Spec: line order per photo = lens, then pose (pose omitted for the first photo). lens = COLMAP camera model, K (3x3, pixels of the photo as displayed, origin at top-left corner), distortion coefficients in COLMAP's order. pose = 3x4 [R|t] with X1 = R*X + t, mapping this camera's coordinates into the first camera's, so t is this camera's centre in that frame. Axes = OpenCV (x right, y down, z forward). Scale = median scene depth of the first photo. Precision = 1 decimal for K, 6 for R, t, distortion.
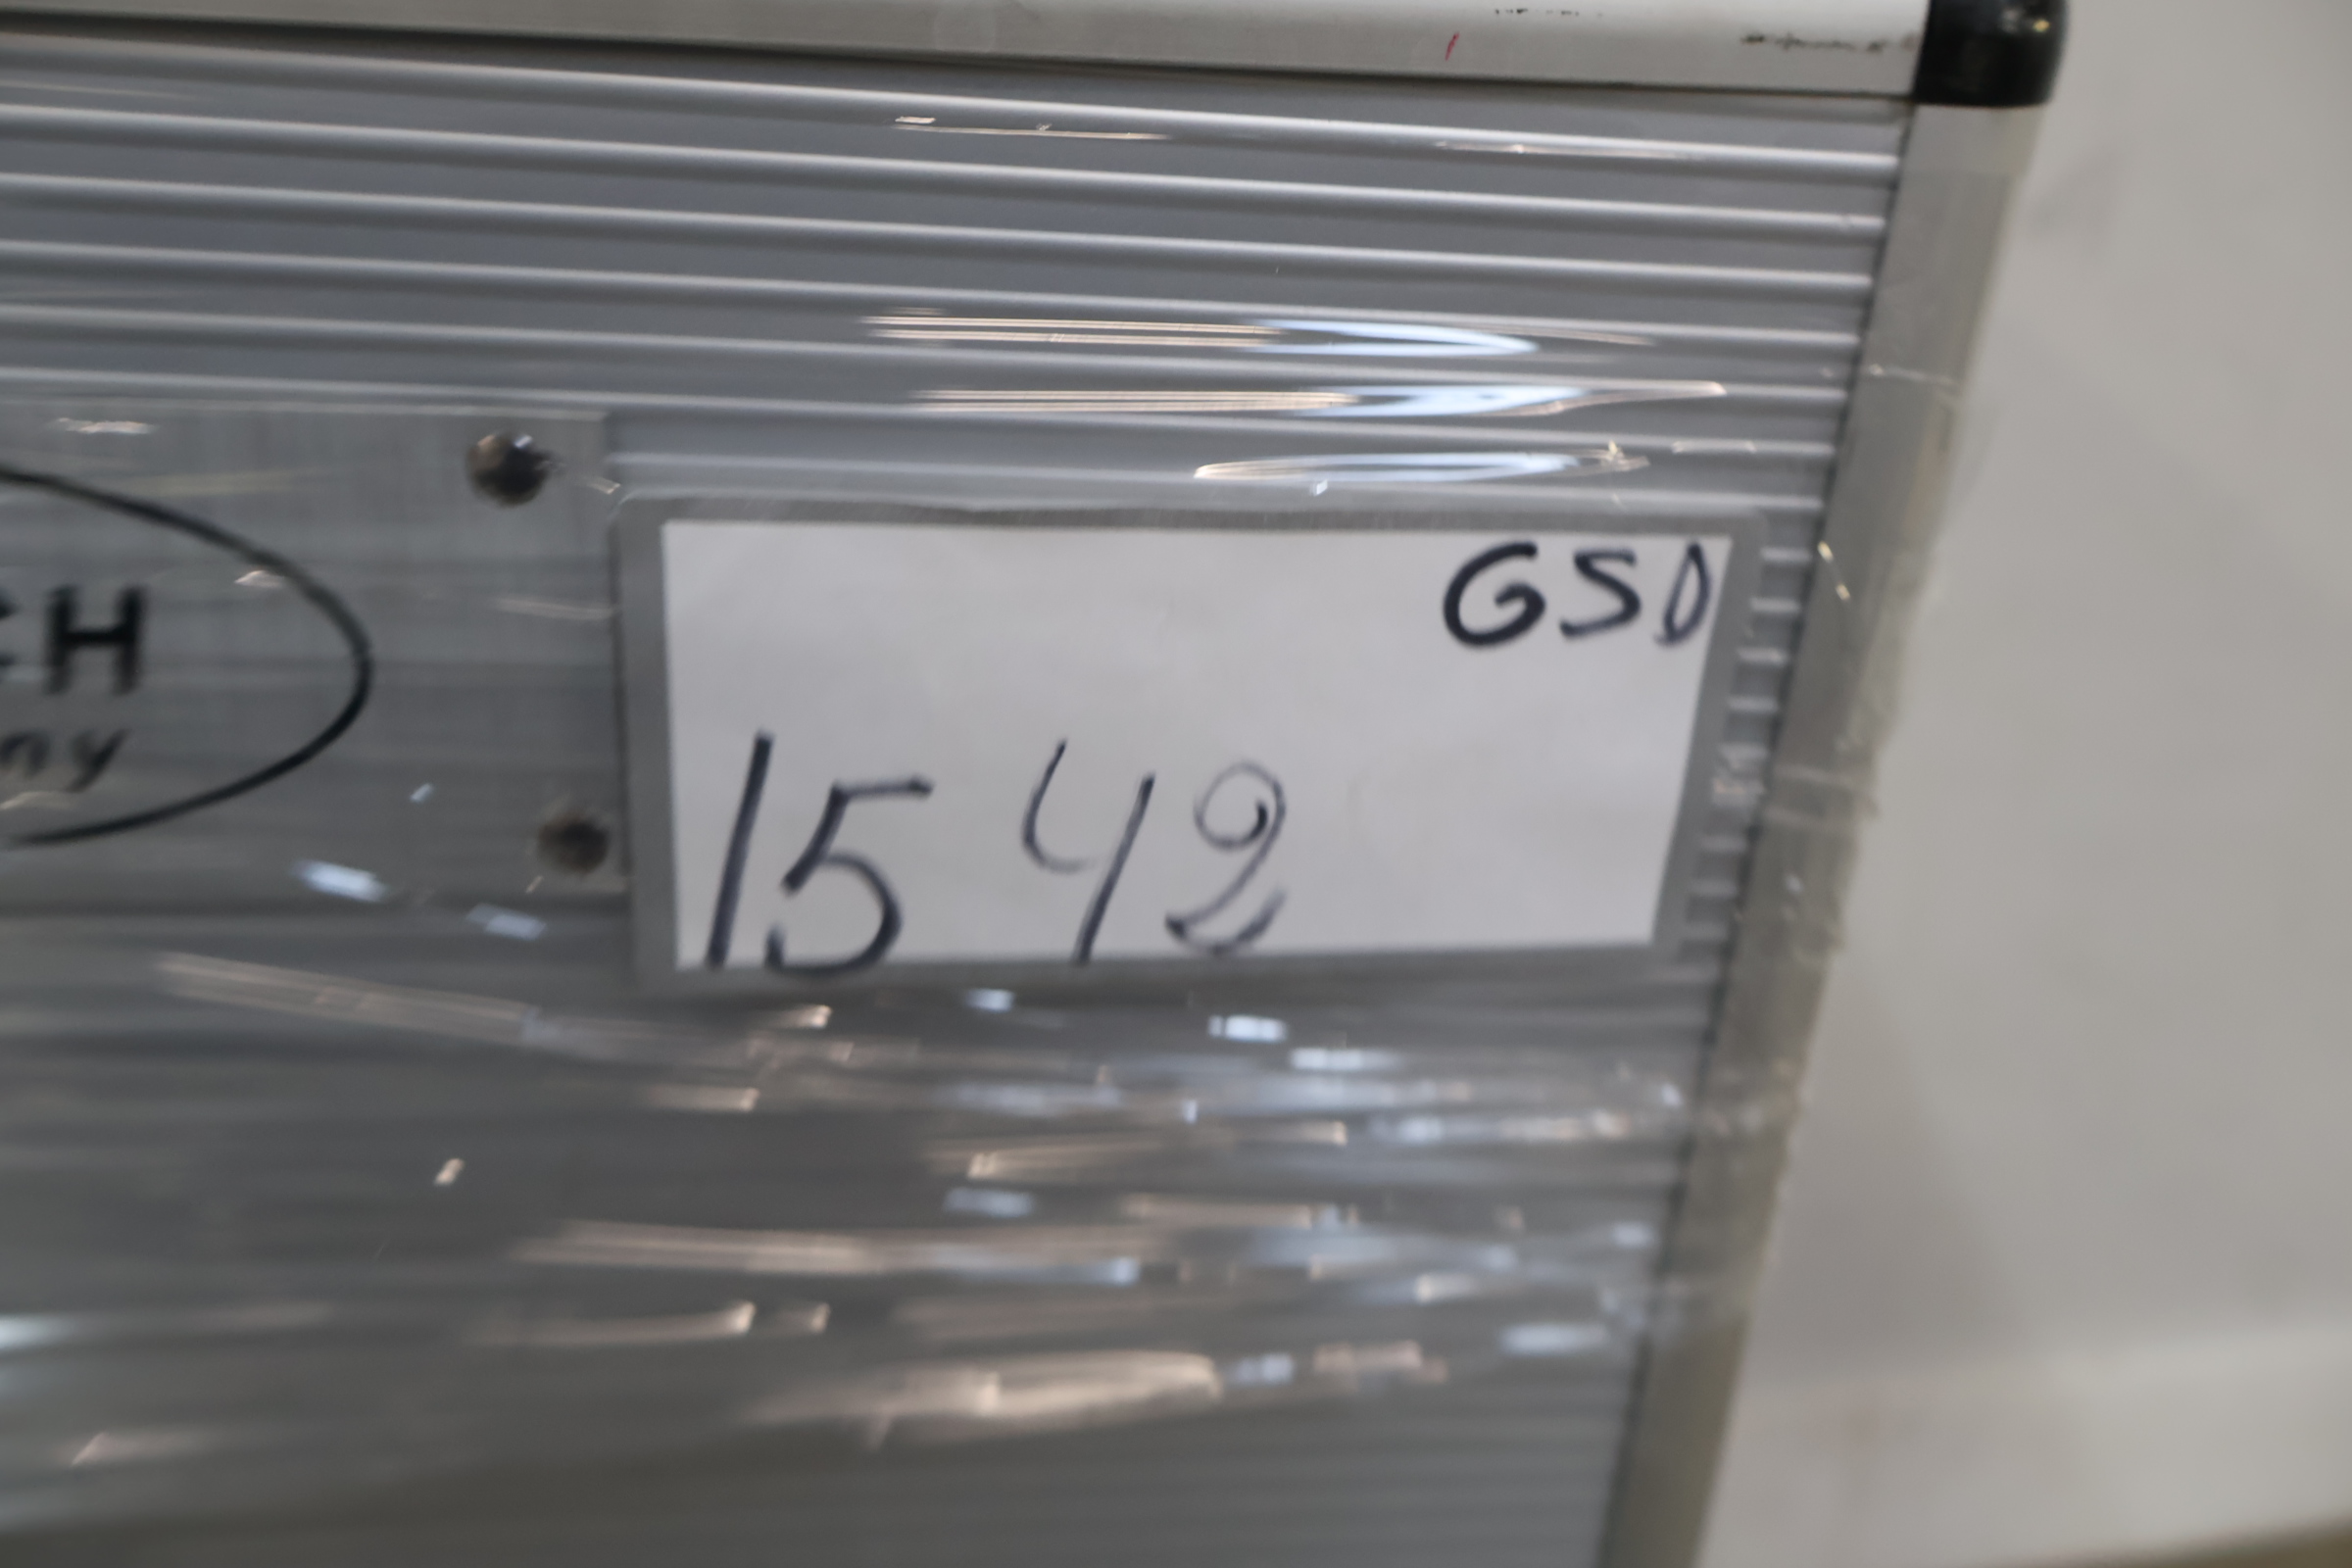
lens RADIAL K [[2058.1, 0, 1176.0], [0, 2058.1, 784.0], [0, 0, 1]] dist [0.006061, 0.012492]
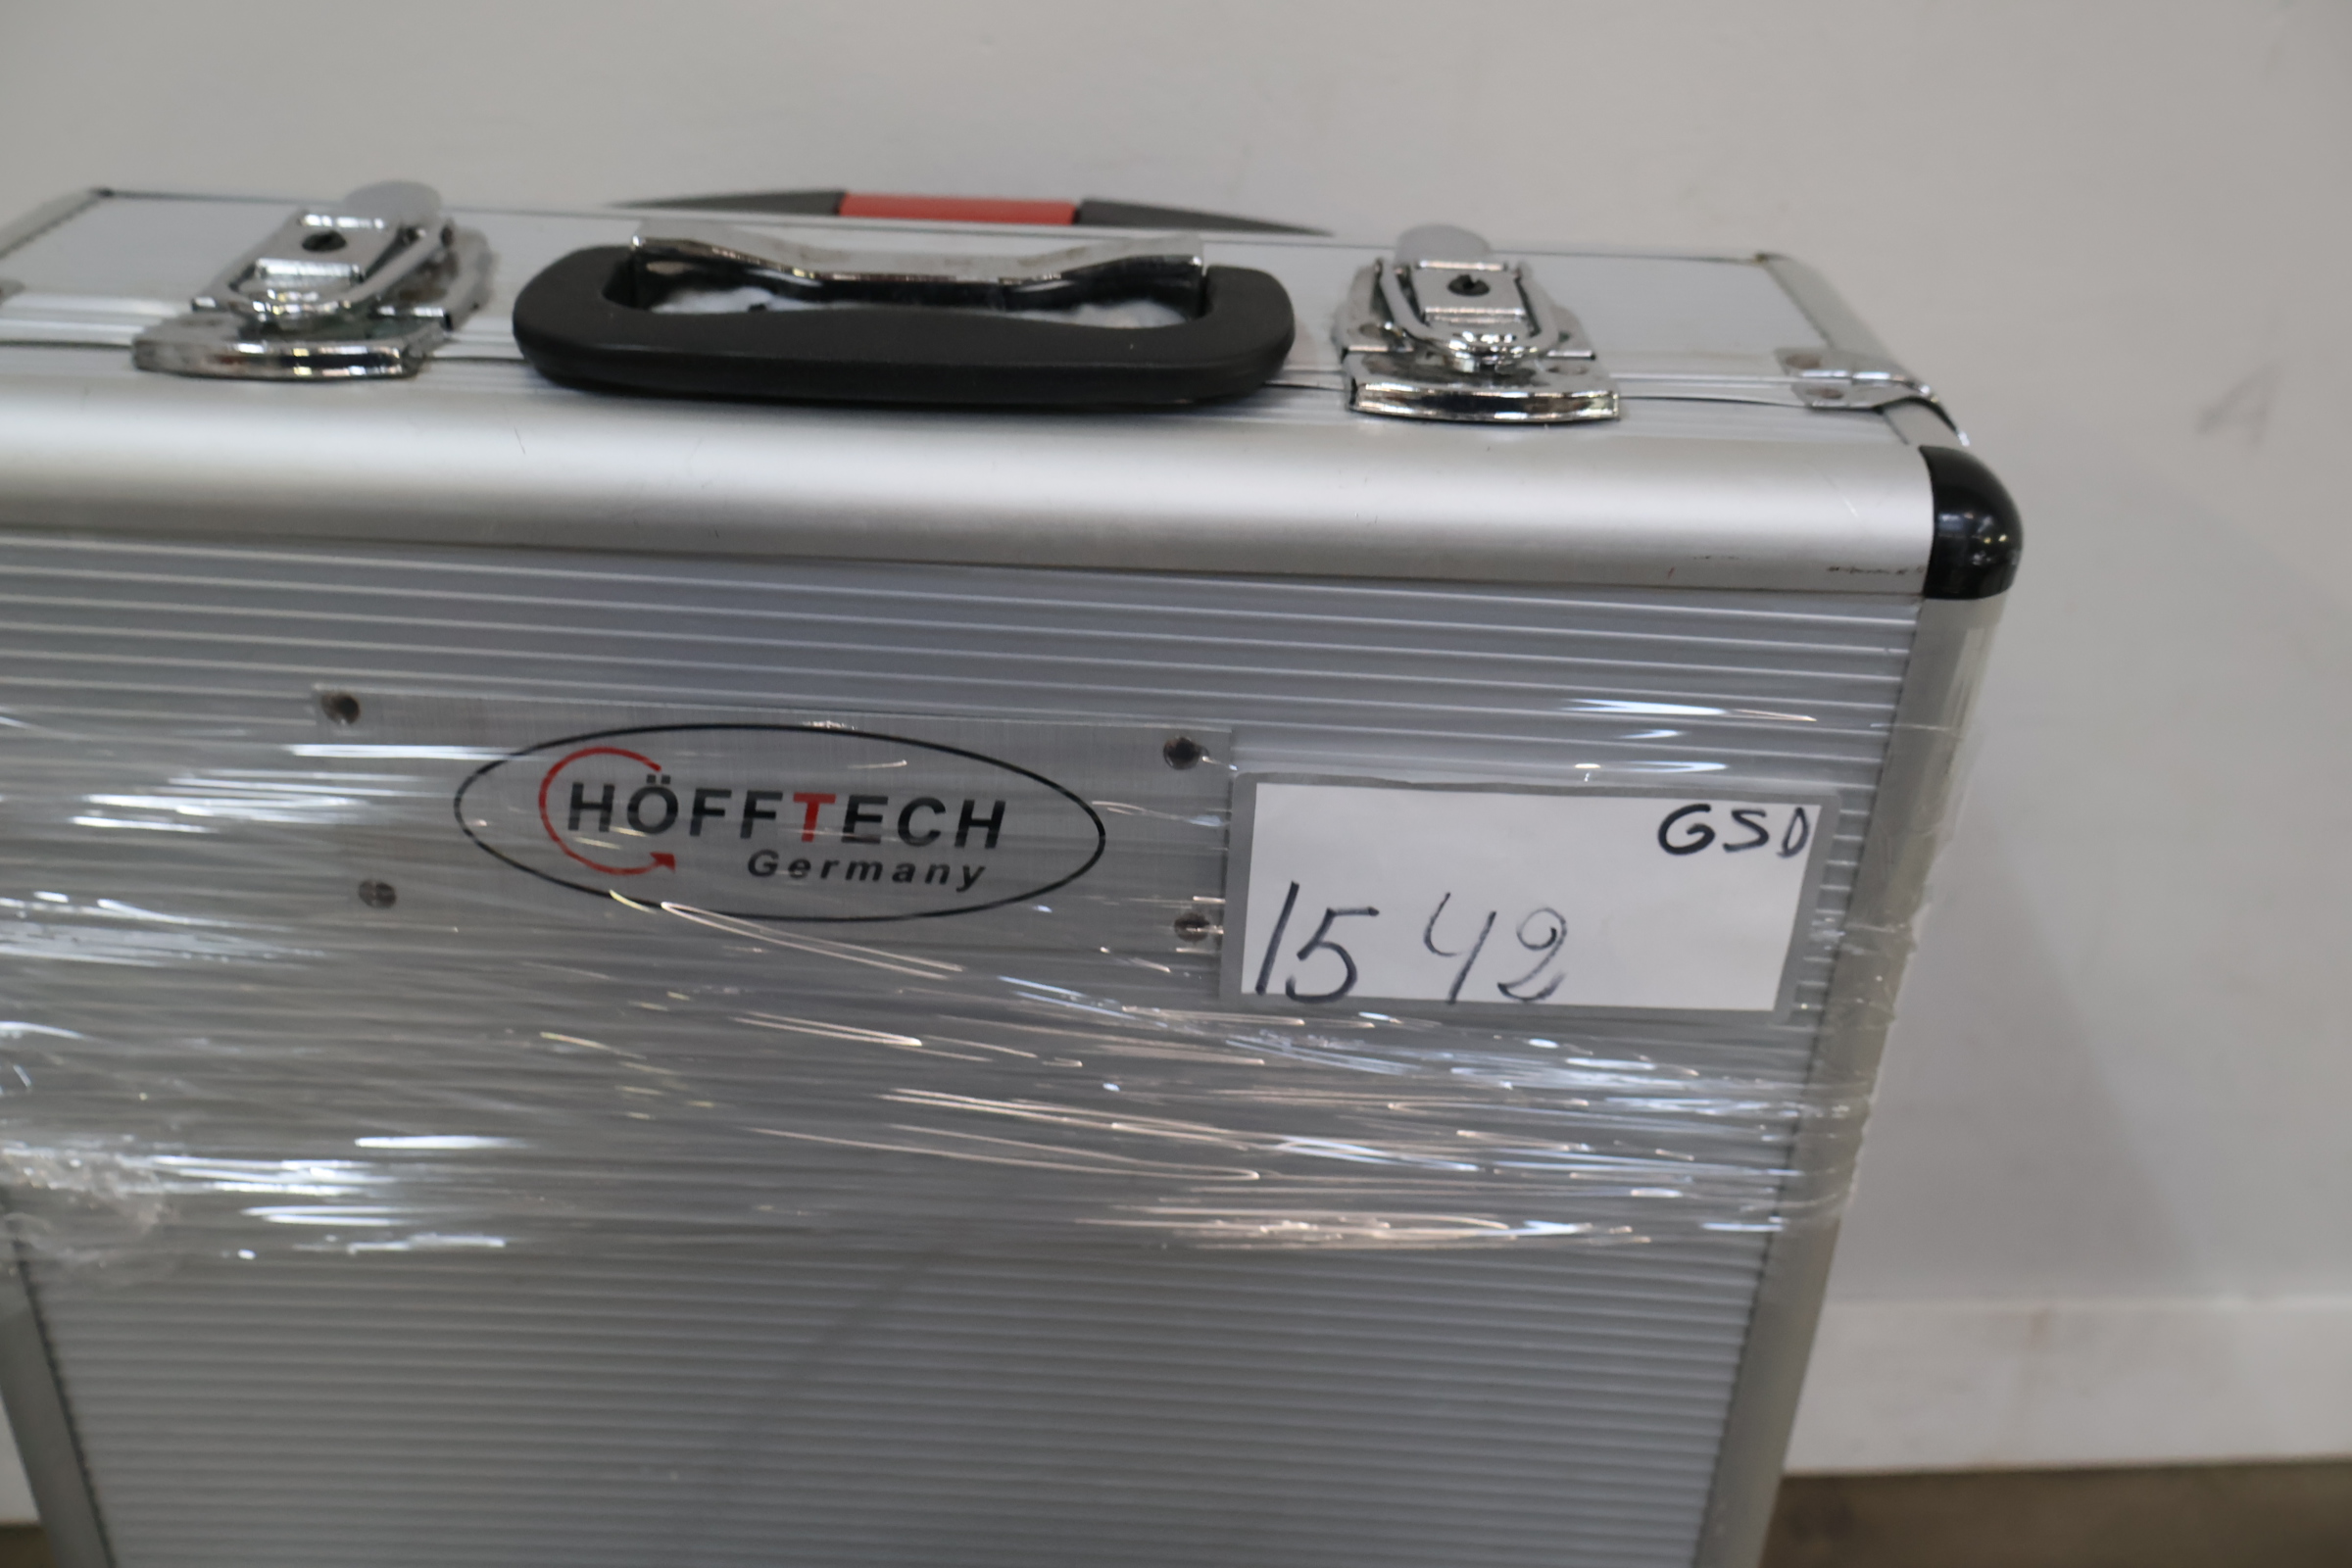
lens RADIAL K [[2058.1, 0, 1176.0], [0, 2058.1, 784.0], [0, 0, 1]] dist [0.006061, 0.012492]
pose [[0.985767, 0.056739, -0.158254, -0.008046], [-0.046560, 0.996646, 0.067304, -0.234207], [0.161542, -0.058978, 0.985102, -0.898272]]
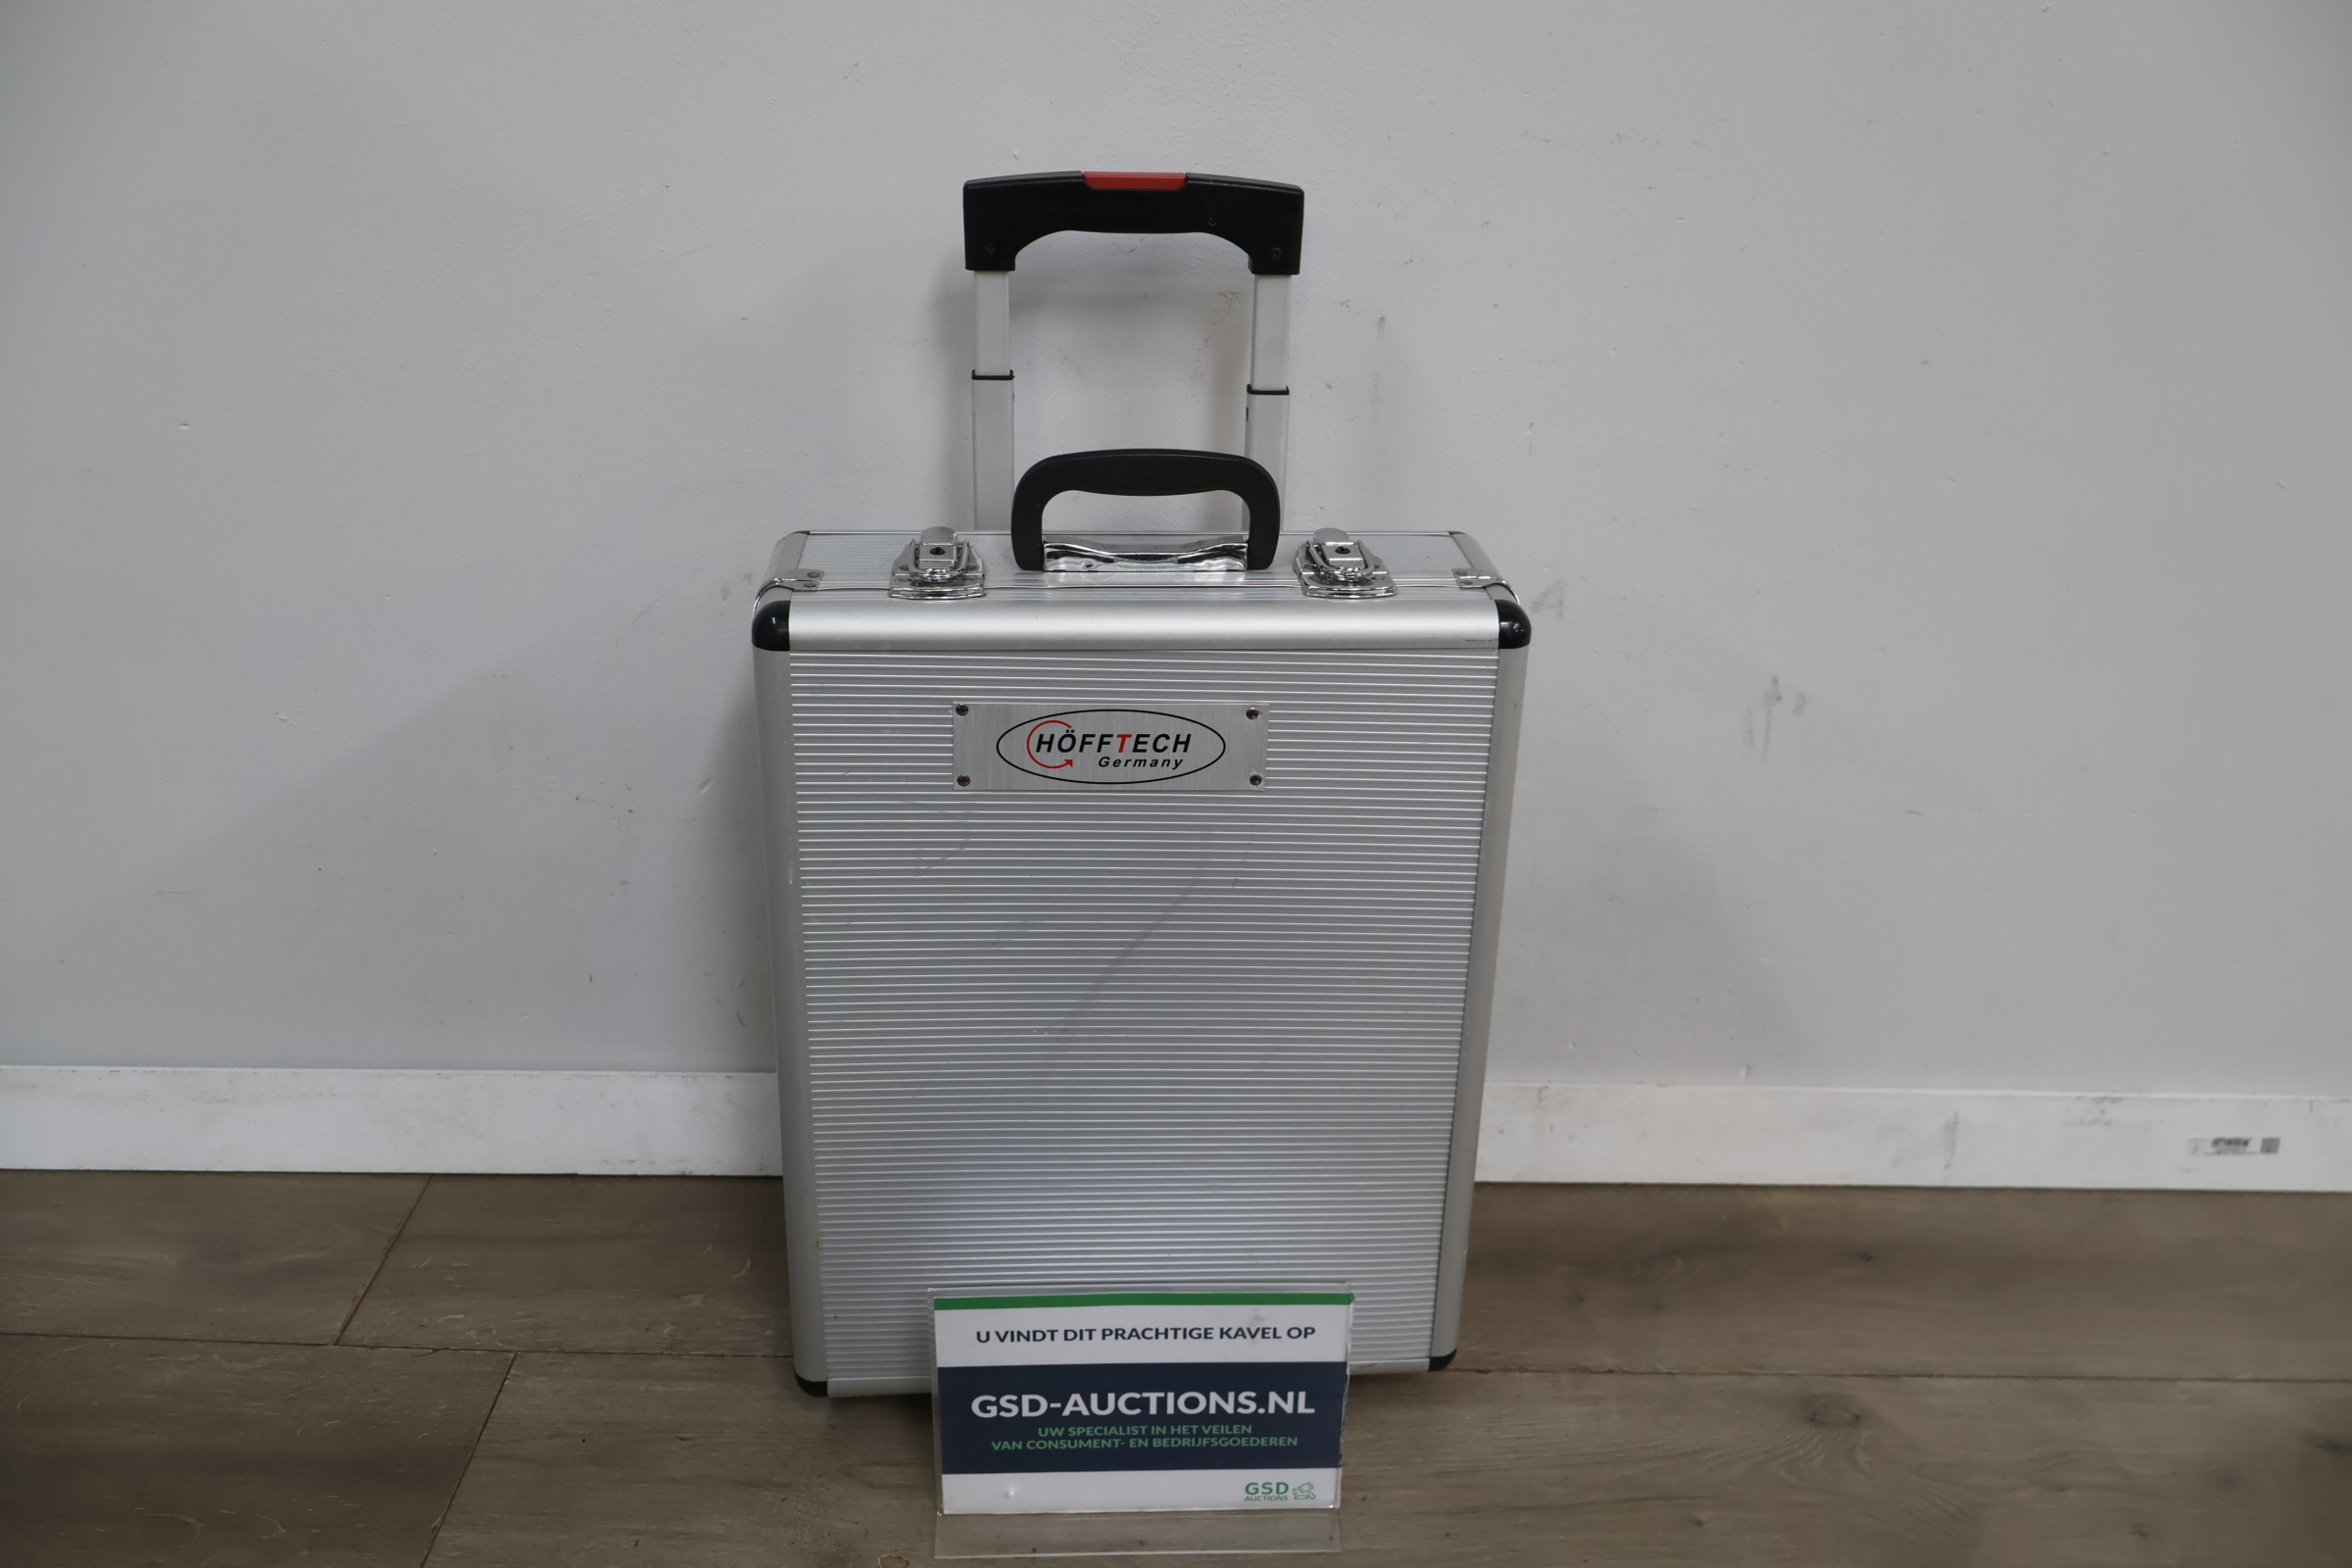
lens RADIAL K [[2037.3, 0, 1176.0], [0, 2037.3, 784.0], [0, 0, 1]] dist [0.008426, 0.005109]
pose [[0.995495, -0.005297, -0.094663, 0.005169], [0.001779, 0.999306, -0.037208, 0.237373], [0.094794, 0.036872, 0.994814, -4.319276]]
